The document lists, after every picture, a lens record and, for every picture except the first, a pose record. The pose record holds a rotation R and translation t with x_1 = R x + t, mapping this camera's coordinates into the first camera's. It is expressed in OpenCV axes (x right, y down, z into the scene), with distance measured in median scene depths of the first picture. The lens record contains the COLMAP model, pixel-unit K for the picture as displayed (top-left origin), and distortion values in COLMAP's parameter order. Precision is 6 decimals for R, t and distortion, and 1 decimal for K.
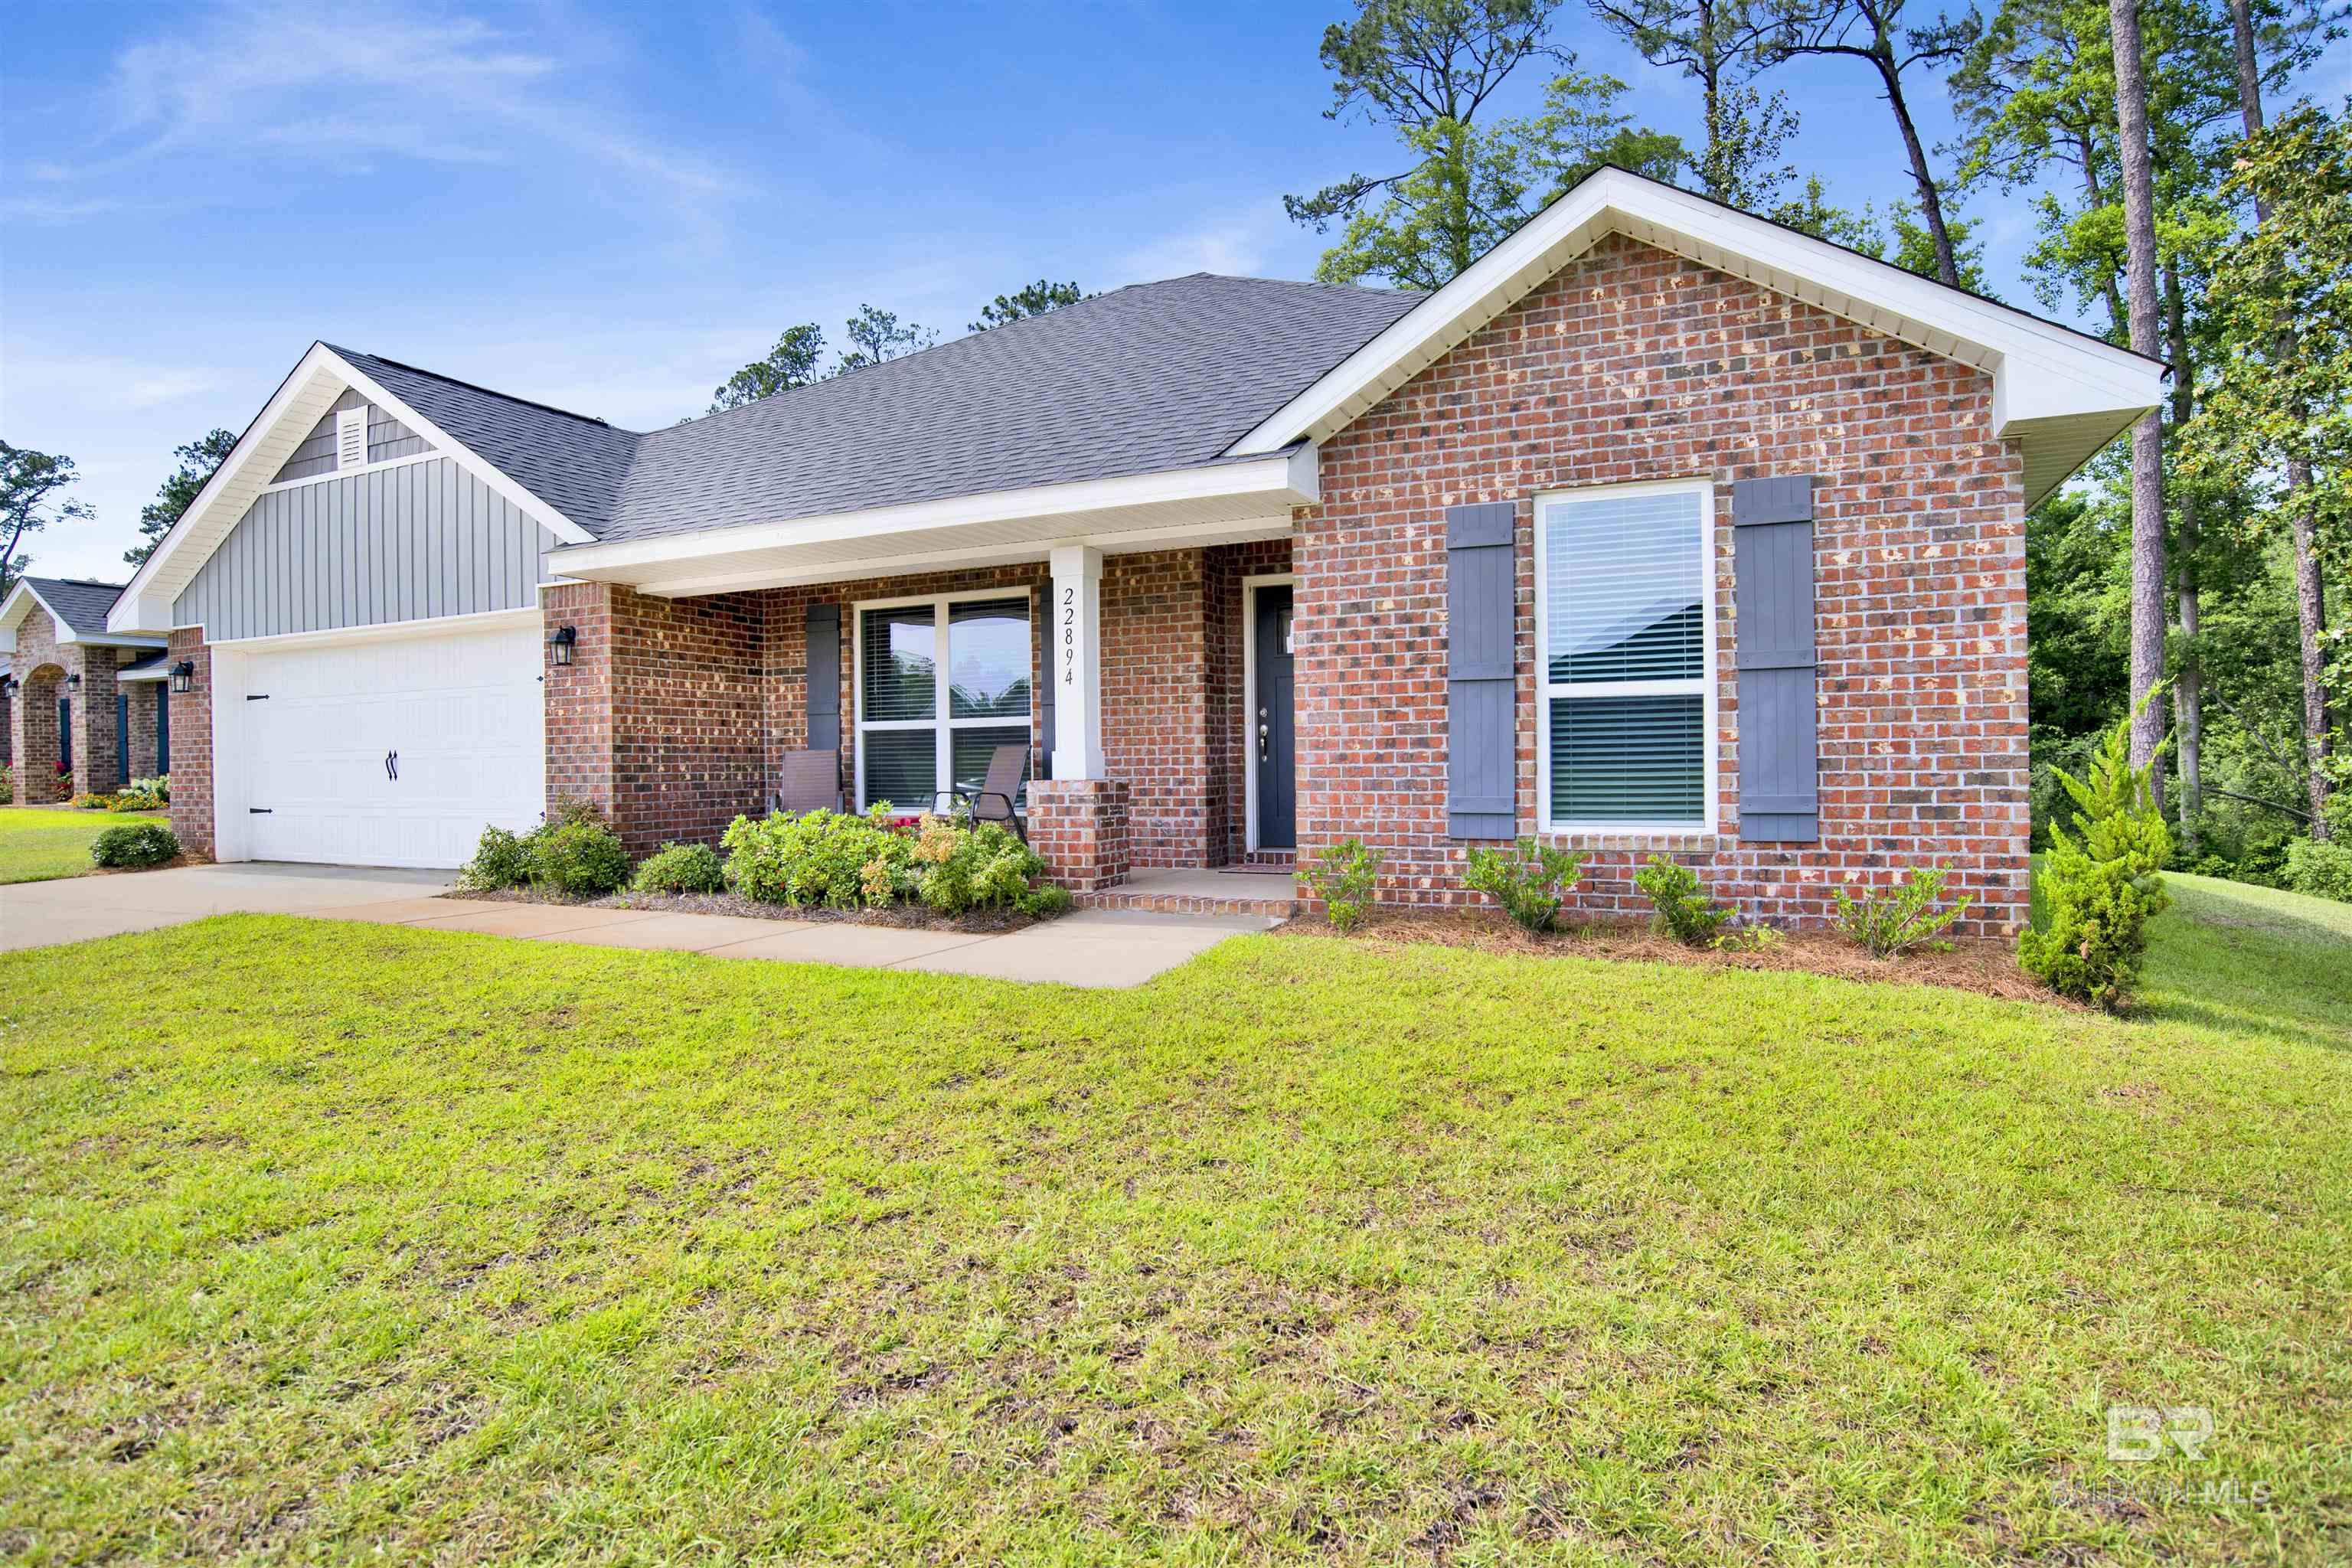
lens RADIAL K [[1222.9, 0, 1199.3], [0, 1222.9, 770.1], [0, 0, 1]] dist [-0.068338, 0.024102]
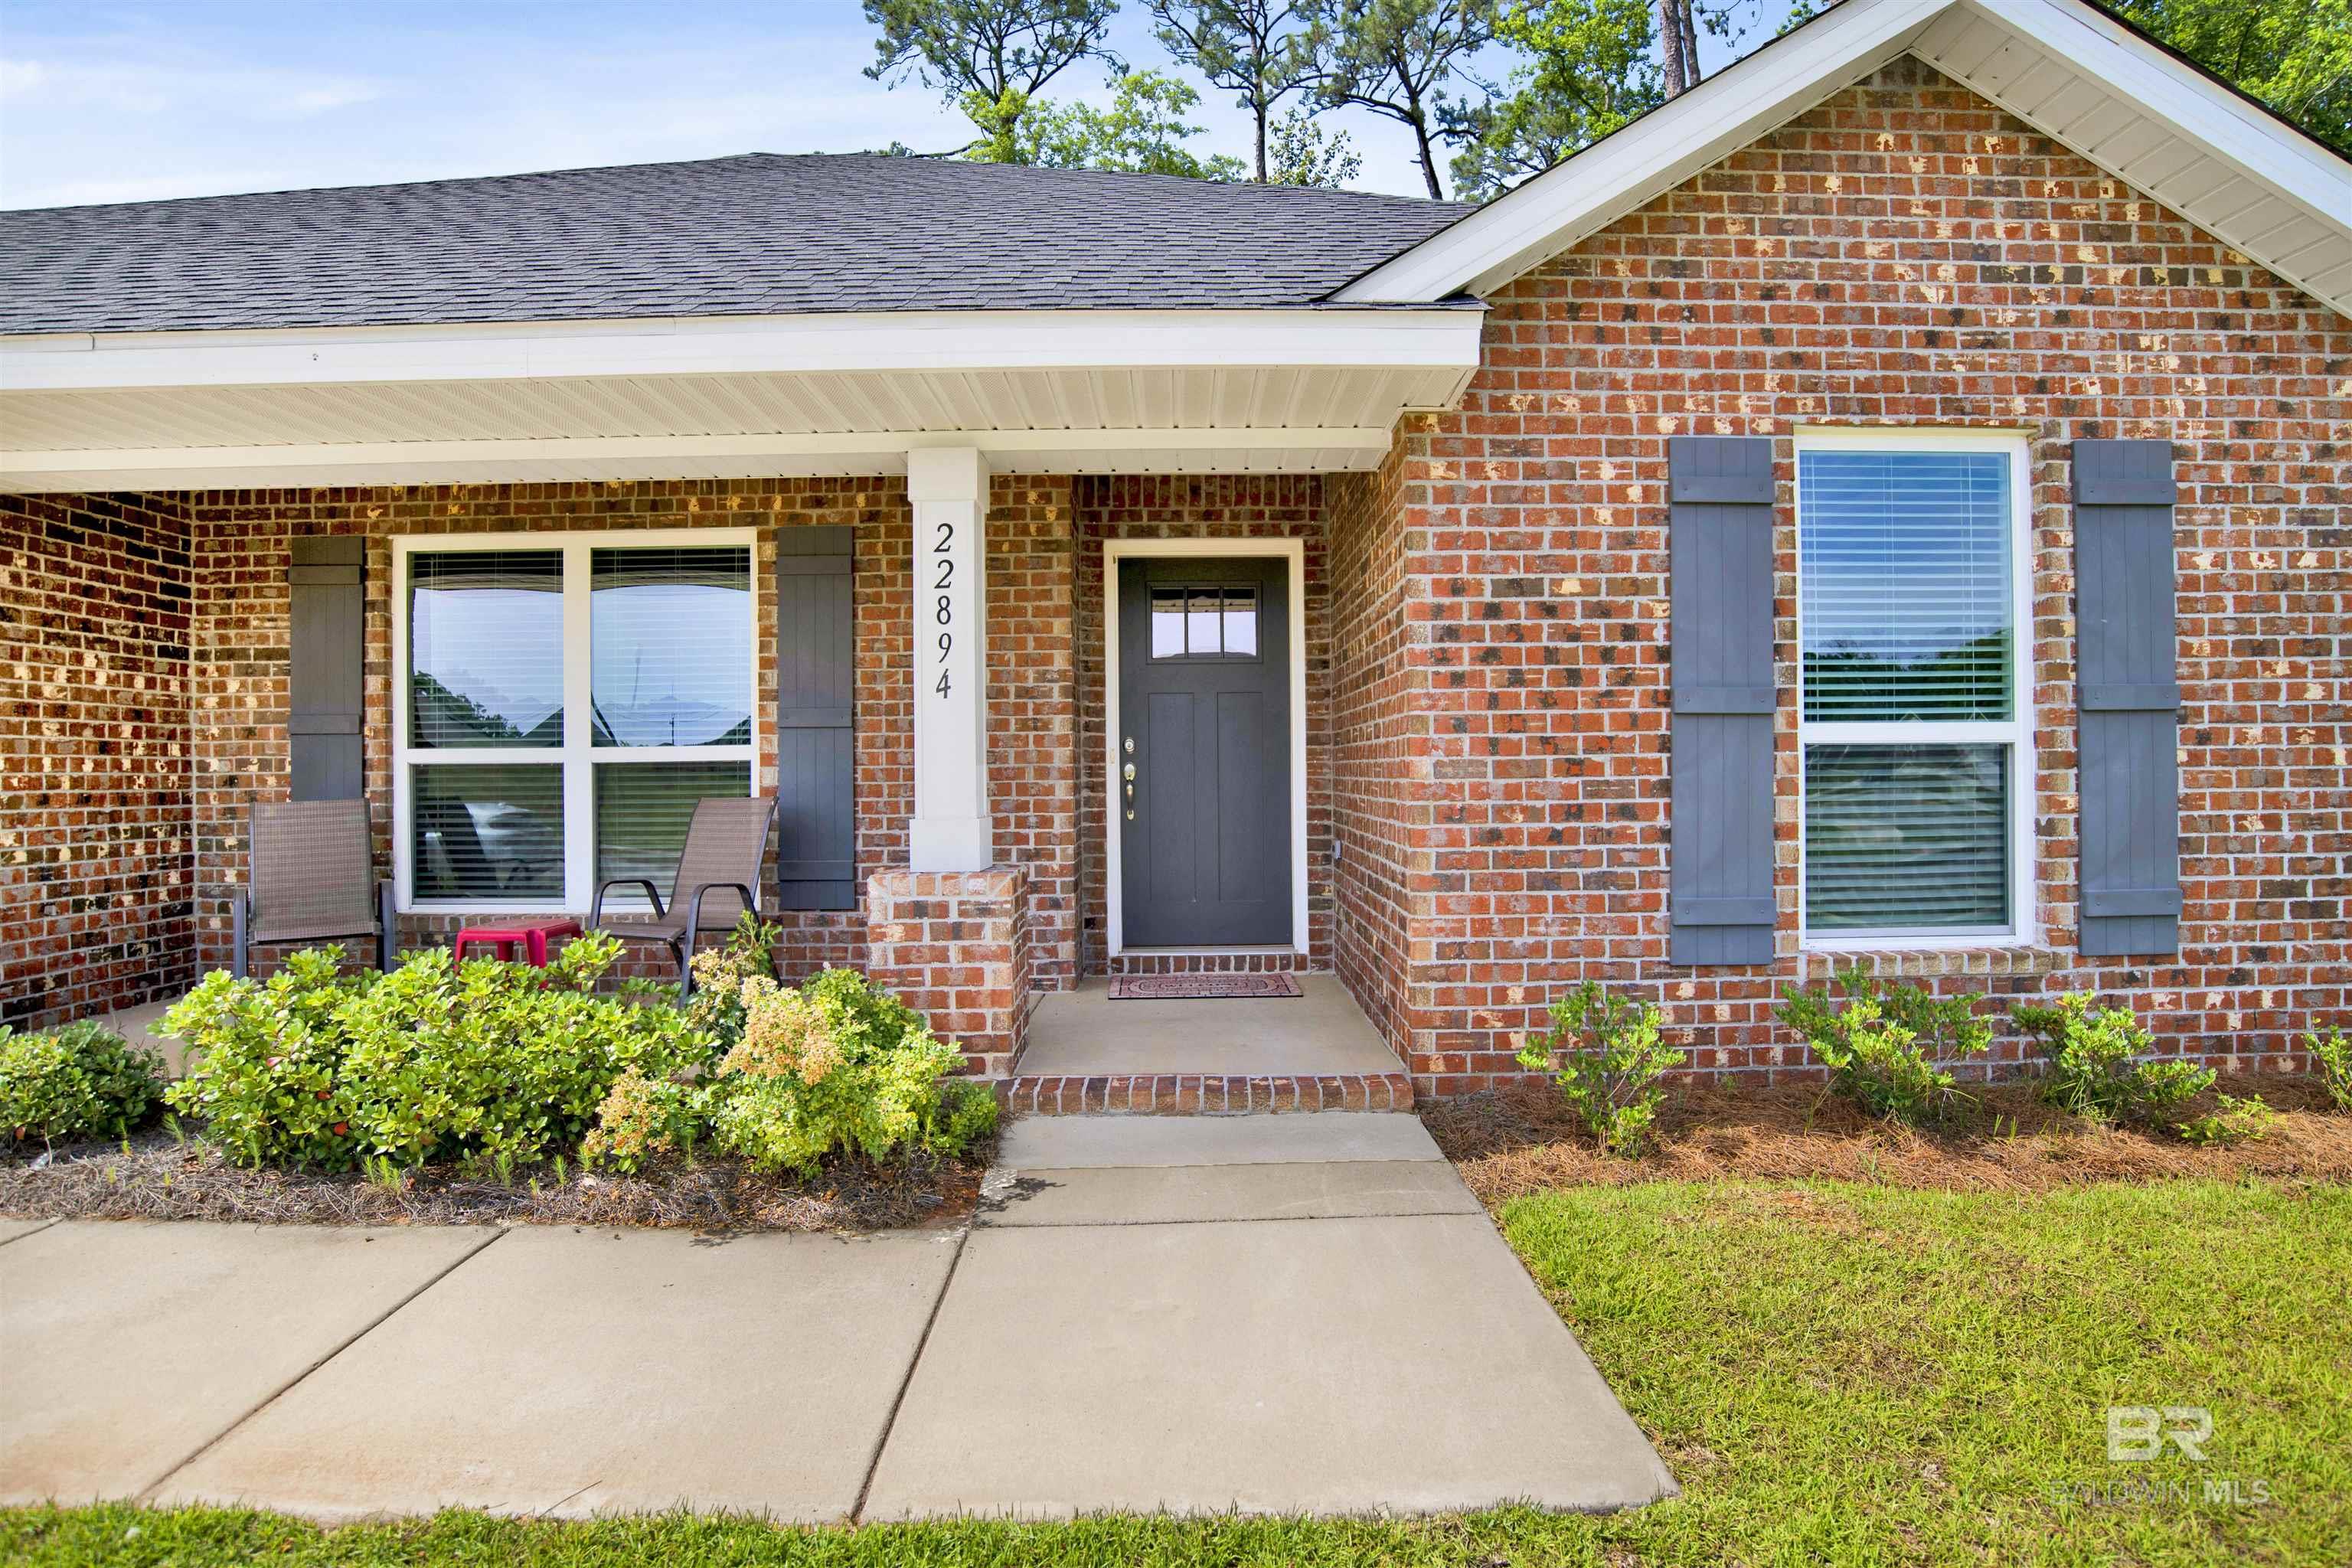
lens RADIAL K [[1222.9, 0, 1199.3], [0, 1222.9, 770.1], [0, 0, 1]] dist [-0.068338, 0.024102]
pose [[0.908204, 0.004966, 0.418499, -0.228801], [-0.000224, 0.999935, -0.011379, -0.030831], [-0.418528, 0.010241, 0.908146, 0.448154]]
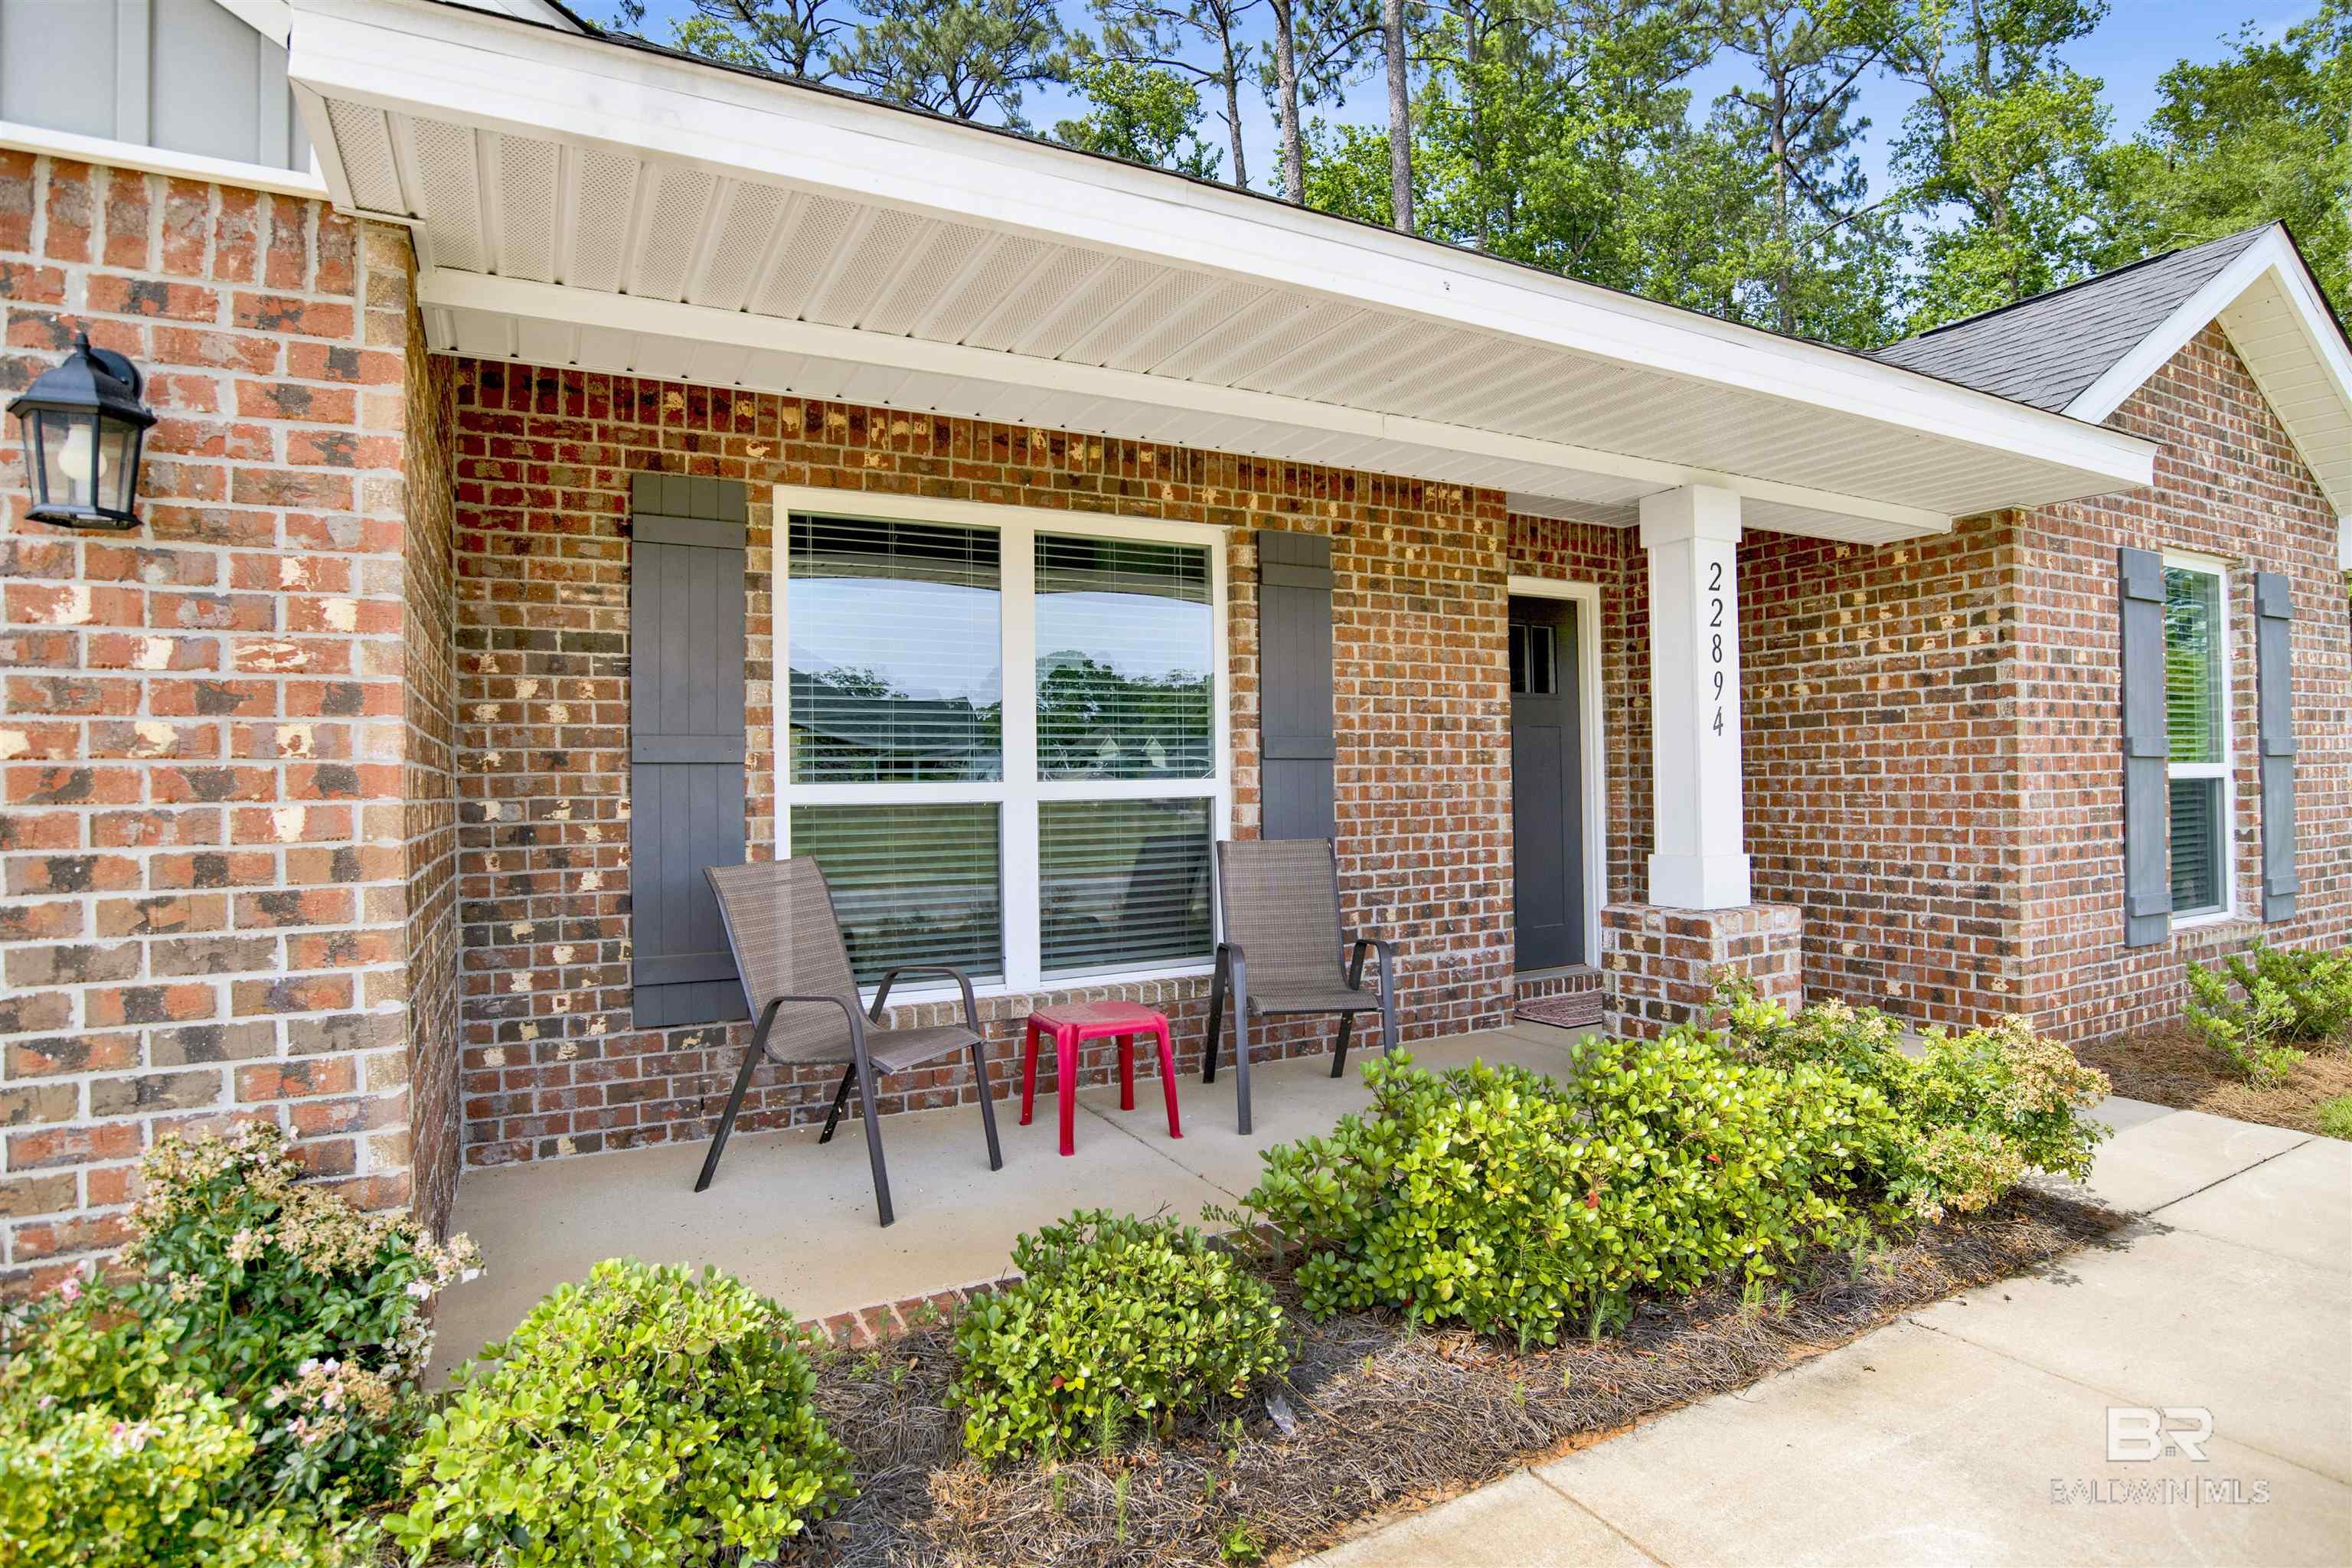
lens RADIAL K [[1228.0, 0, 1203.8], [0, 1228.0, 771.1], [0, 0, 1]] dist [-0.078129, 0.035159]
pose [[0.602304, 0.012568, 0.798168, -0.677939], [0.012149, 0.999616, -0.024908, -0.042256], [-0.798174, 0.024699, 0.601920, 0.845648]]
